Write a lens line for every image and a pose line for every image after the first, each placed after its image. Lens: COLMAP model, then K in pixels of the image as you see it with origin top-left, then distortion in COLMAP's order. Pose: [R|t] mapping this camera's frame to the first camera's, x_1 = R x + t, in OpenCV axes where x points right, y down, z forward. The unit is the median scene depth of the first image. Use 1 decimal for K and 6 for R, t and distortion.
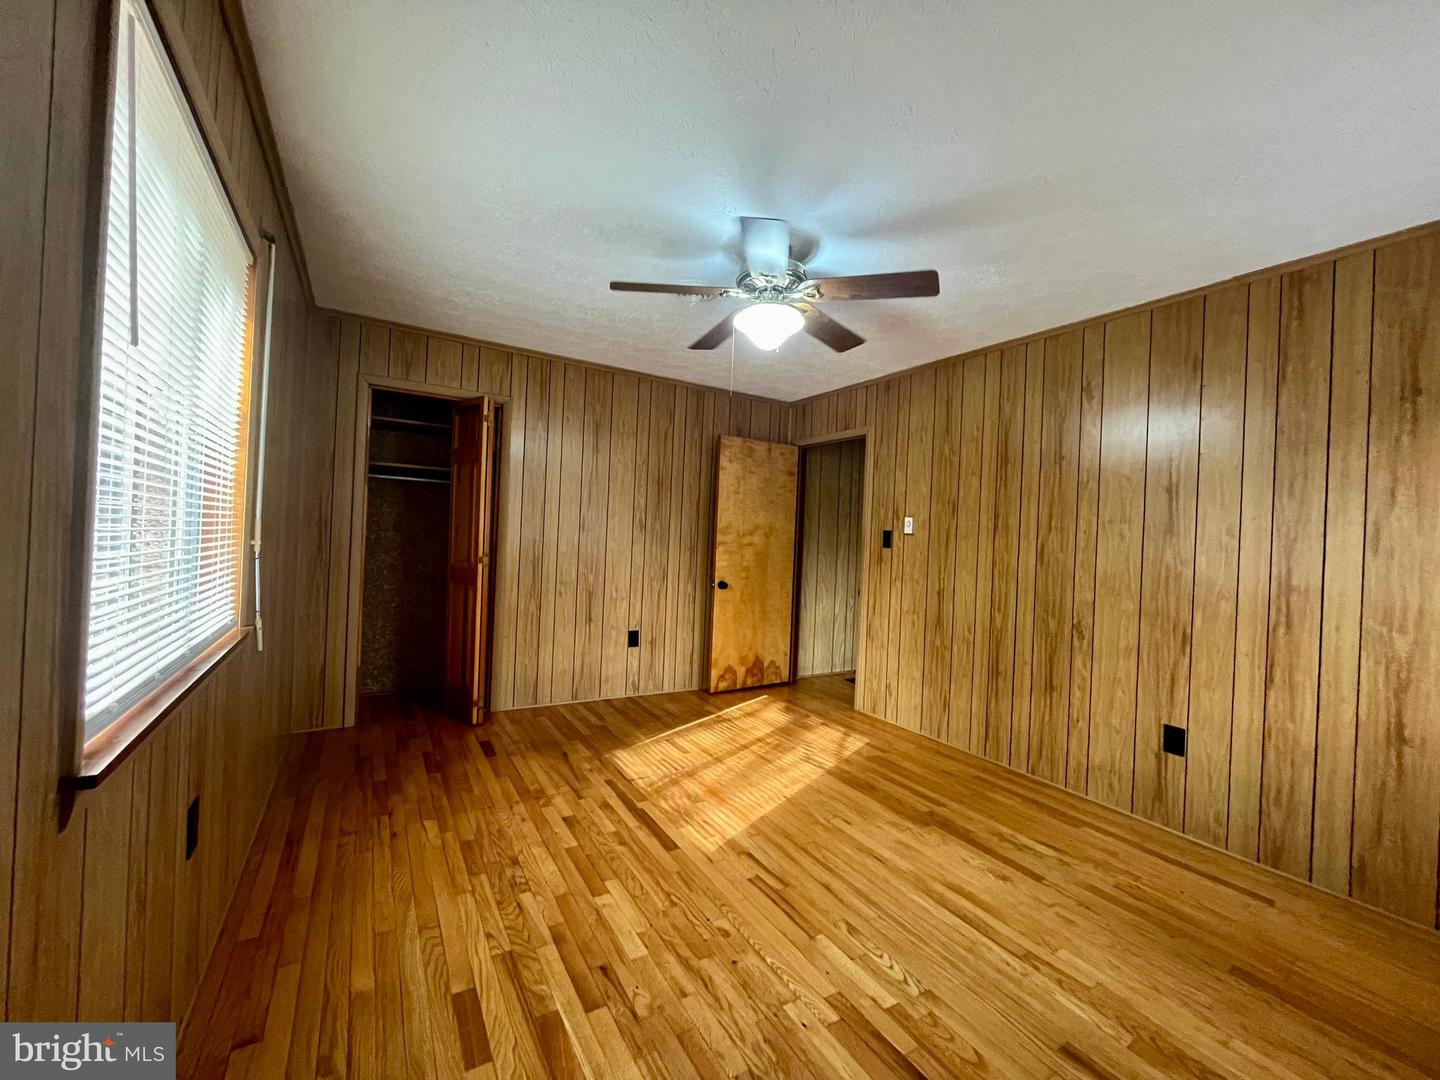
lens RADIAL K [[578.2, 0, 714.7], [0, 578.2, 534.2], [0, 0, 1]] dist [-0.003530, -0.000530]
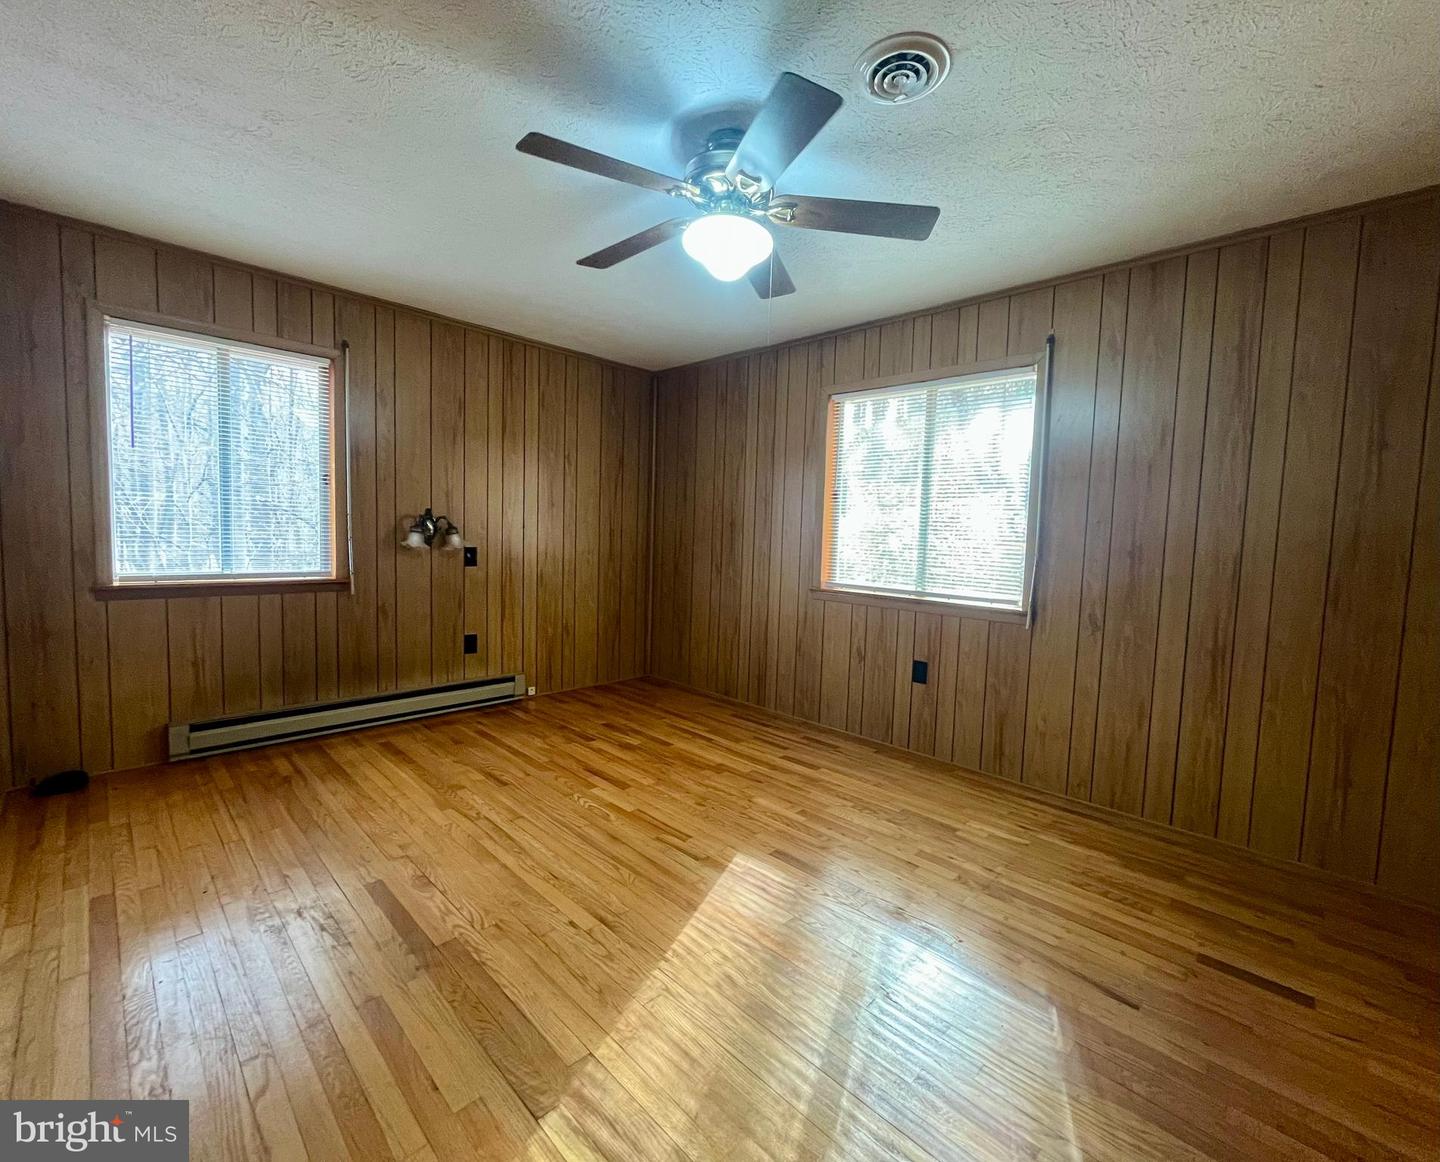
lens RADIAL K [[629.3, 0, 720.0], [0, 629.3, 581.0], [0, 0, 1]] dist [-0.000197, -0.000001]
pose [[-0.966547, -0.055167, -0.250486, 0.320310], [-0.073499, 0.995212, 0.064424, 0.033610], [0.245733, 0.080679, -0.965974, 2.055985]]
